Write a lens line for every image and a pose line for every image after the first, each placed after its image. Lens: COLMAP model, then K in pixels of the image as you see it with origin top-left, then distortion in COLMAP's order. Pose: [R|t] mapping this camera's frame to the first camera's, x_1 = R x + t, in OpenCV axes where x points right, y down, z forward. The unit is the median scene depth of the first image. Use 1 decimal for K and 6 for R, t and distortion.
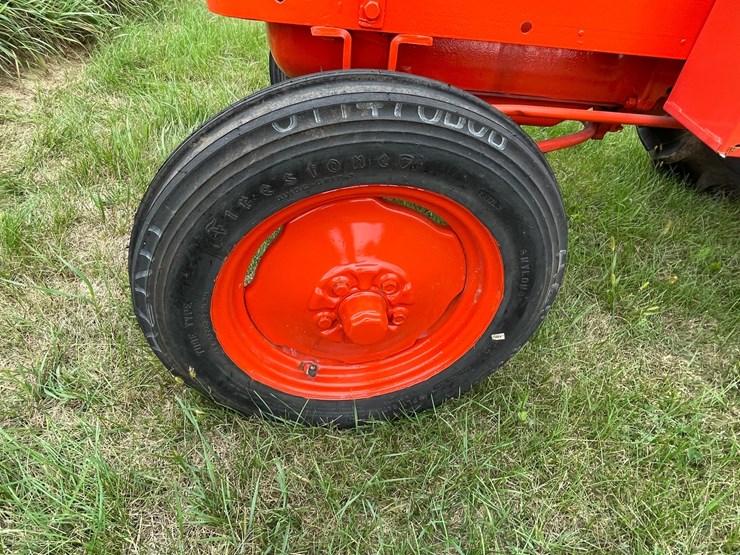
lens RADIAL K [[467.5, 0, 367.9], [0, 467.5, 279.0], [0, 0, 1]] dist [-0.003877, 0.000463]
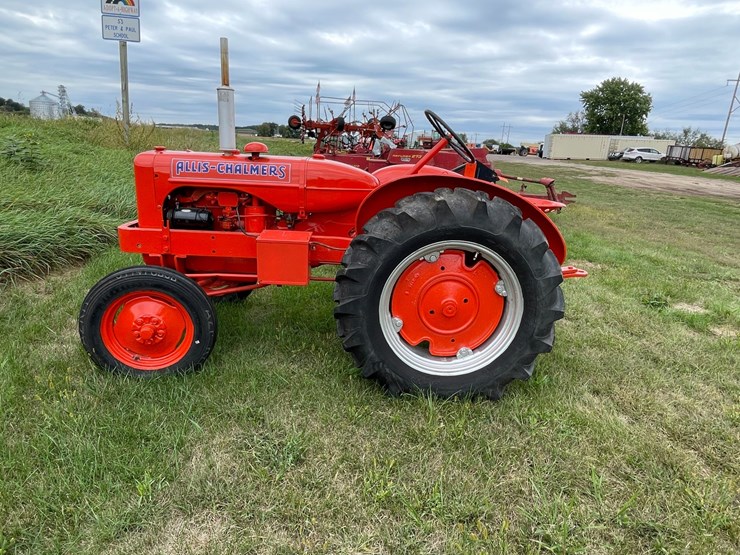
lens RADIAL K [[467.5, 0, 359.3], [0, 467.5, 277.9], [0, 0, 1]] dist [-0.003877, 0.000463]
pose [[0.998965, -0.041026, 0.019640, 1.412128], [0.045419, 0.922981, -0.382155, 1.037800], [-0.002449, 0.382651, 0.923890, -2.182691]]
